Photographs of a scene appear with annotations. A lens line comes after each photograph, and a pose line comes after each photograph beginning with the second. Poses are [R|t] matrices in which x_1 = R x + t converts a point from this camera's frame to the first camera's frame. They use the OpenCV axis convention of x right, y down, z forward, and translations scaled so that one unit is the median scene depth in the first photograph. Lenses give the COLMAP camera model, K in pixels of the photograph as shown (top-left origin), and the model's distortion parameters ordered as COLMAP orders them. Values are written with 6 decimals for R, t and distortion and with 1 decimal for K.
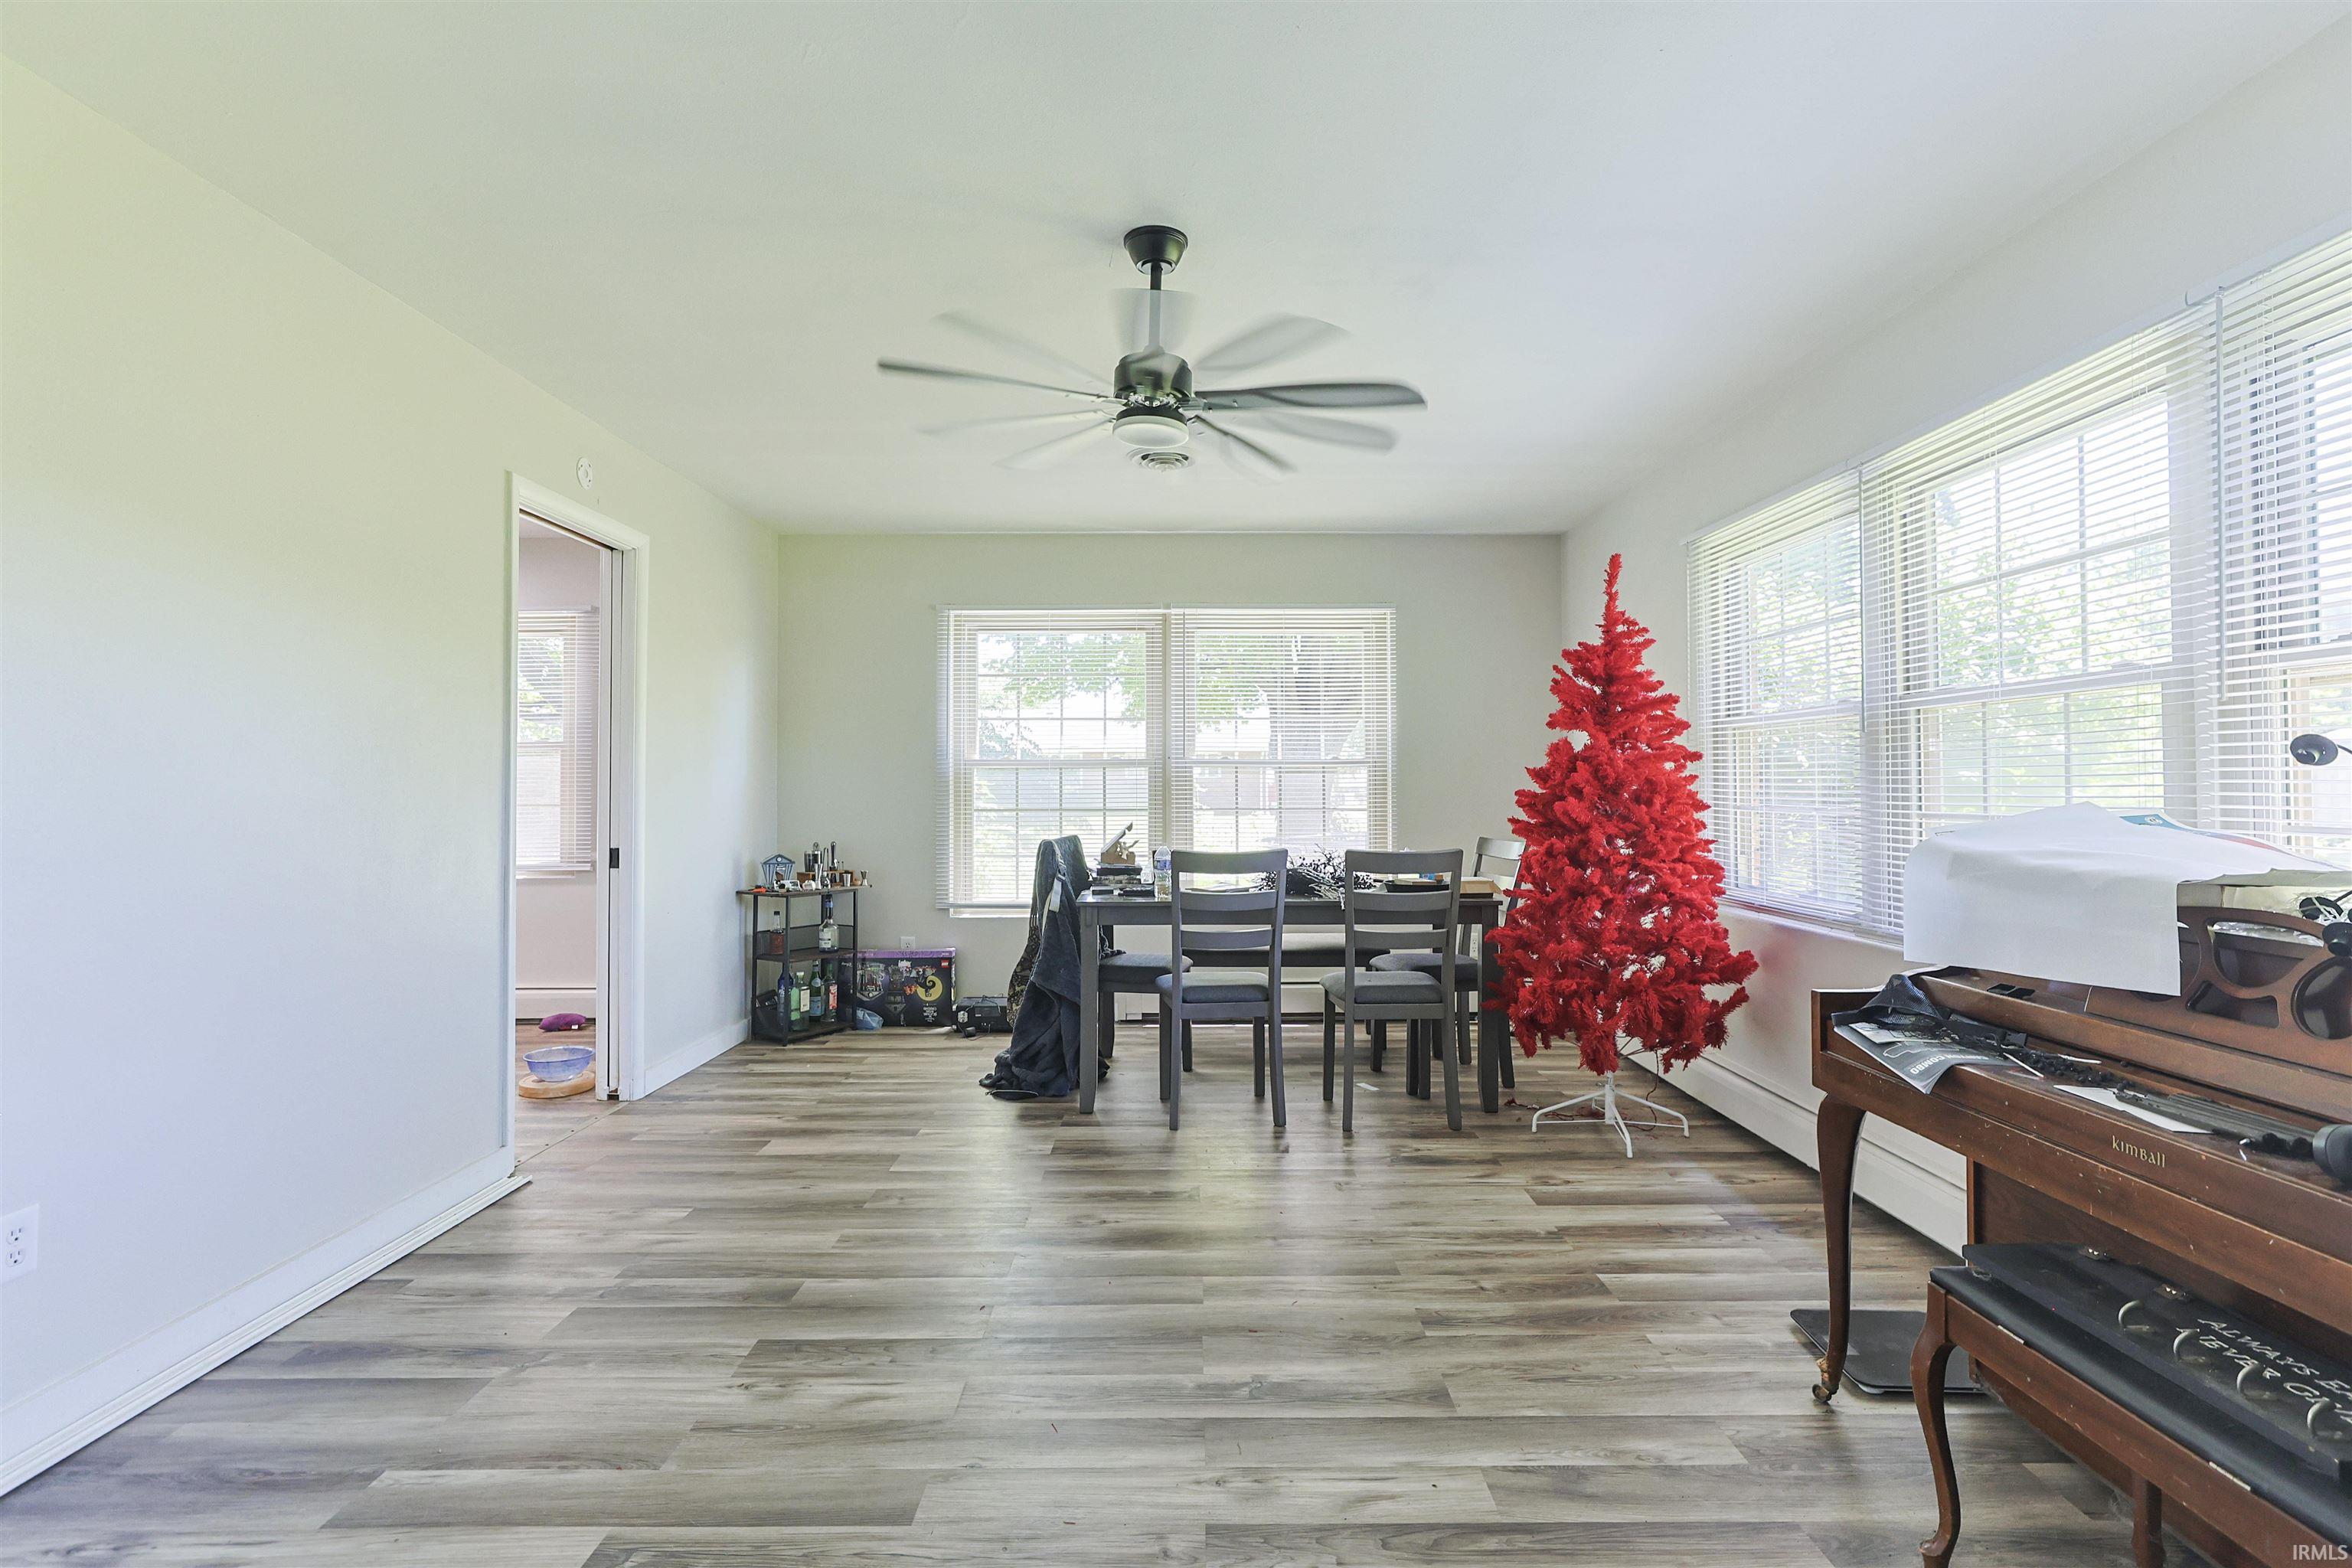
lens RADIAL K [[1131.5, 0, 1188.4], [0, 1131.5, 766.1], [0, 0, 1]] dist [-0.004389, 0.001300]
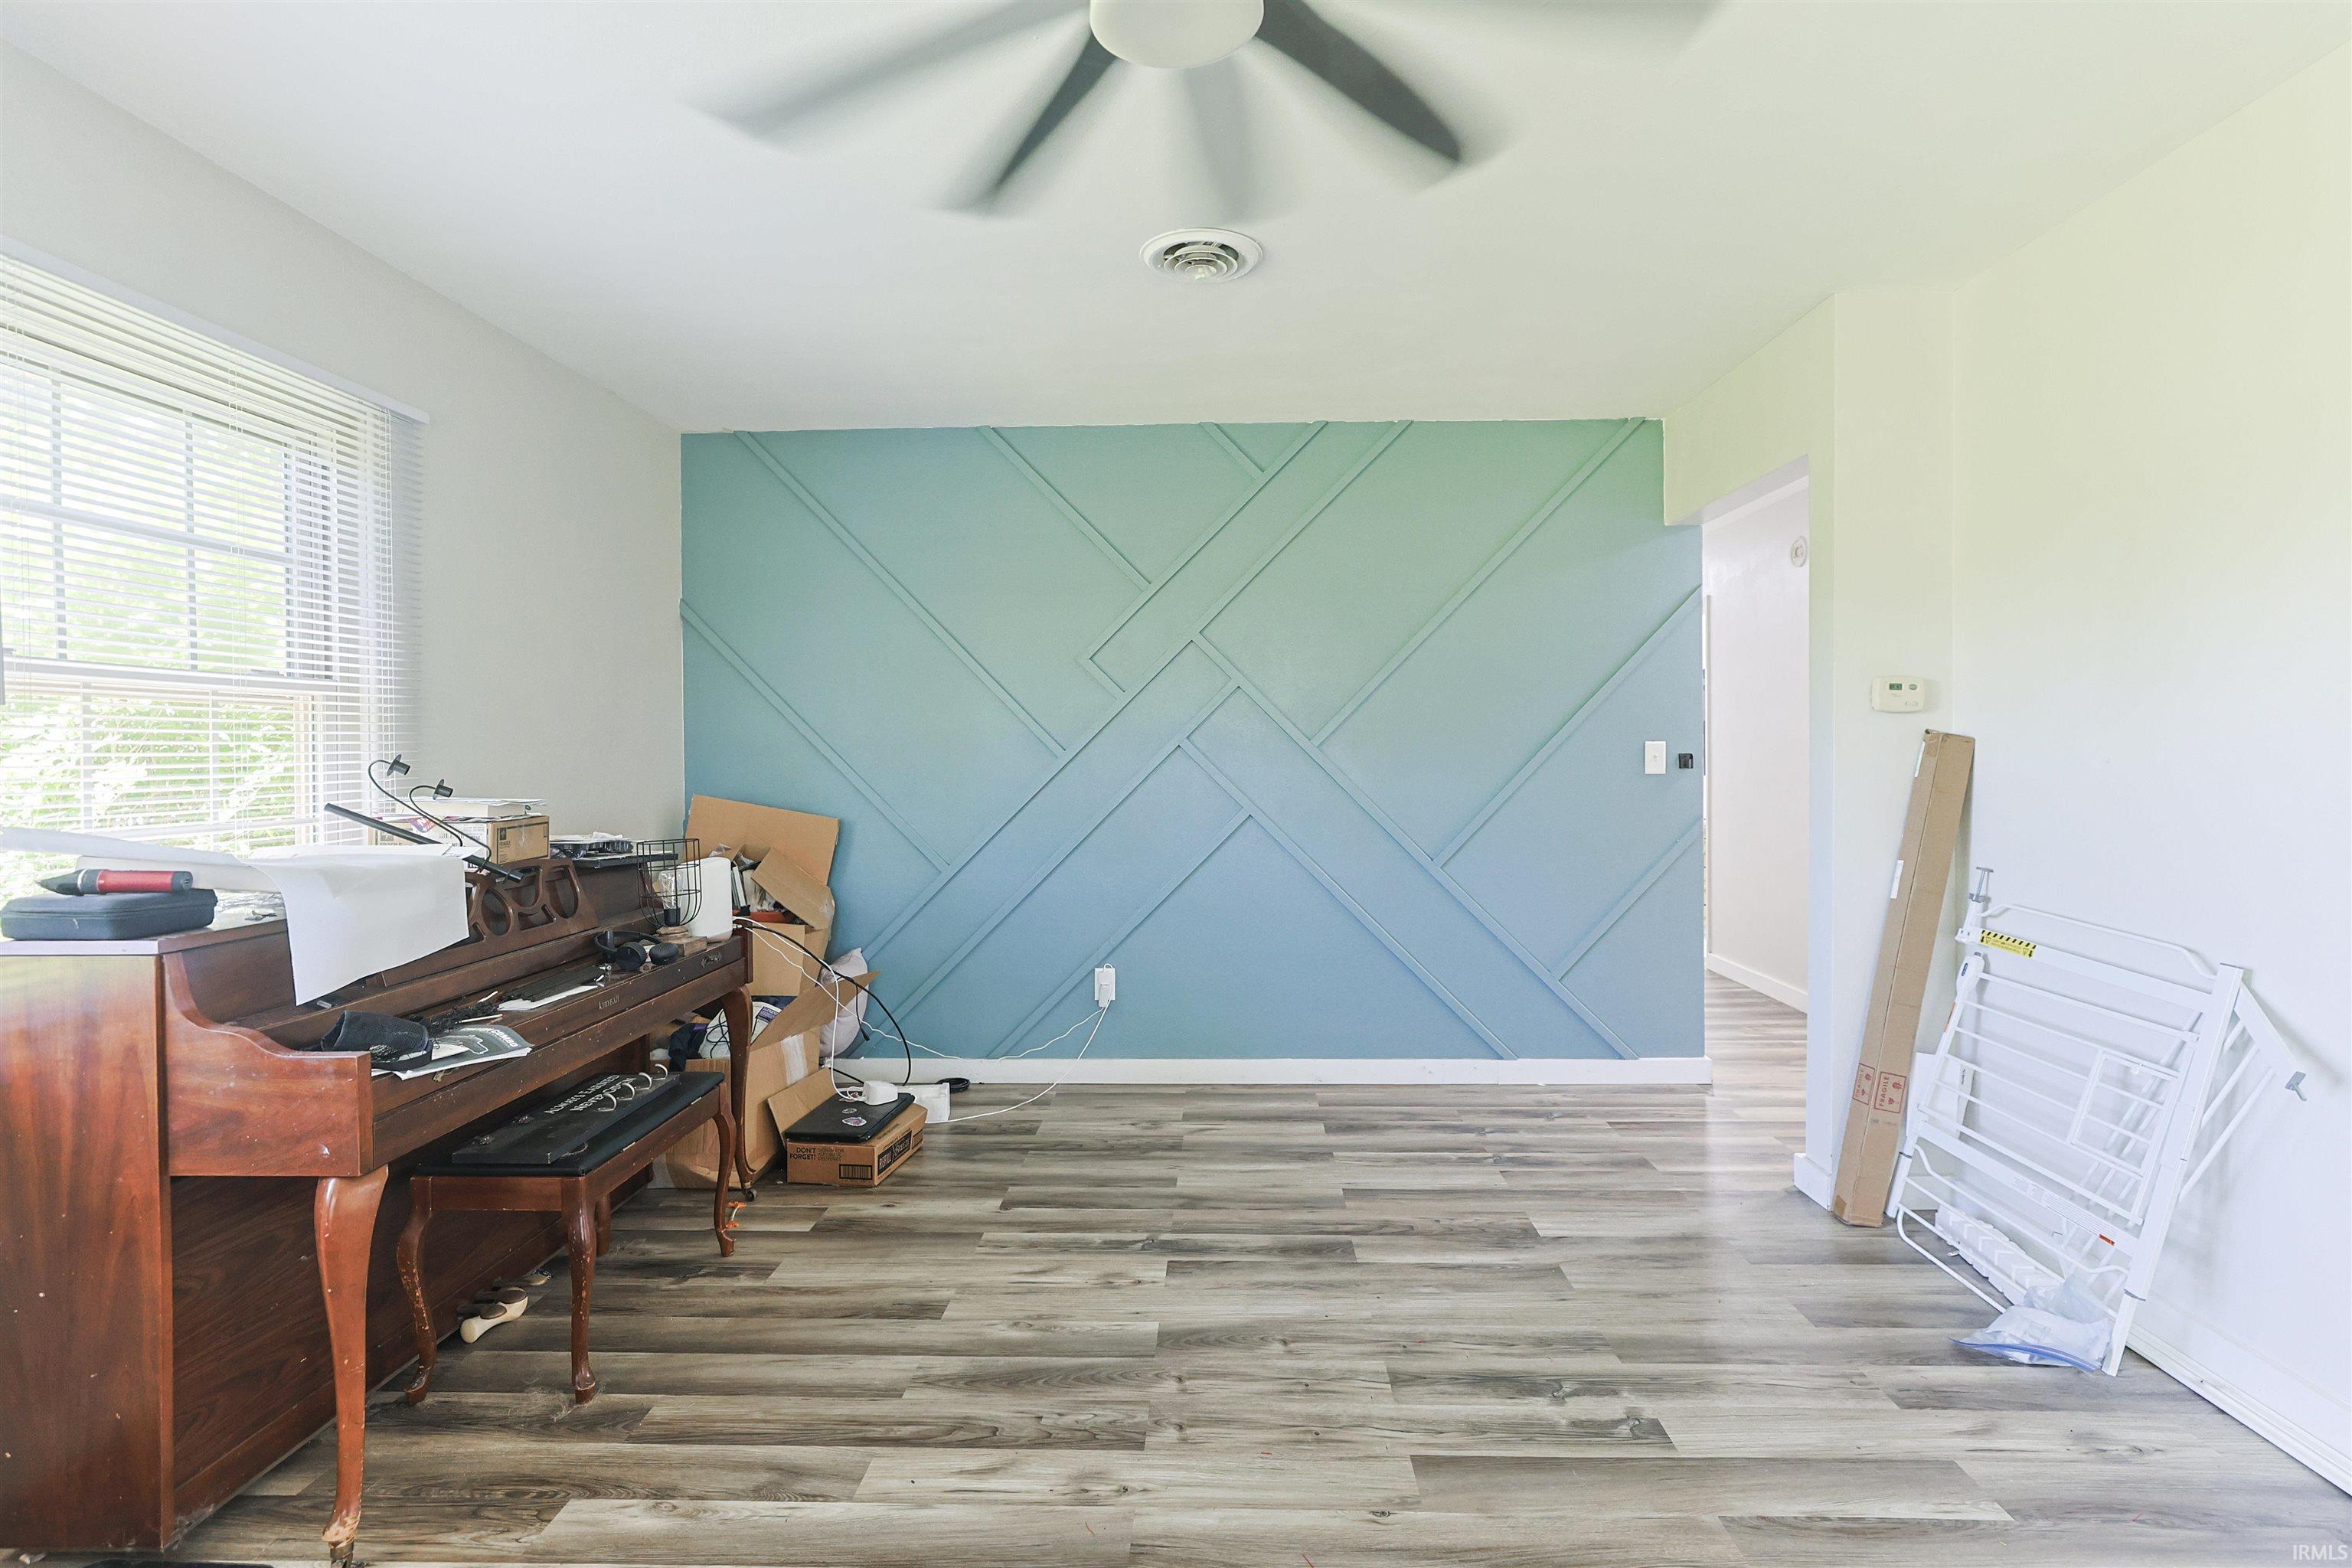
lens RADIAL K [[1131.5, 0, 1188.4], [0, 1131.5, 766.1], [0, 0, 1]] dist [-0.004389, 0.001300]
pose [[-0.999255, 0.009212, 0.037468, -0.076165], [0.008987, 0.999941, -0.006178, 0.003225], [-0.037522, -0.005837, -0.999279, 2.094150]]
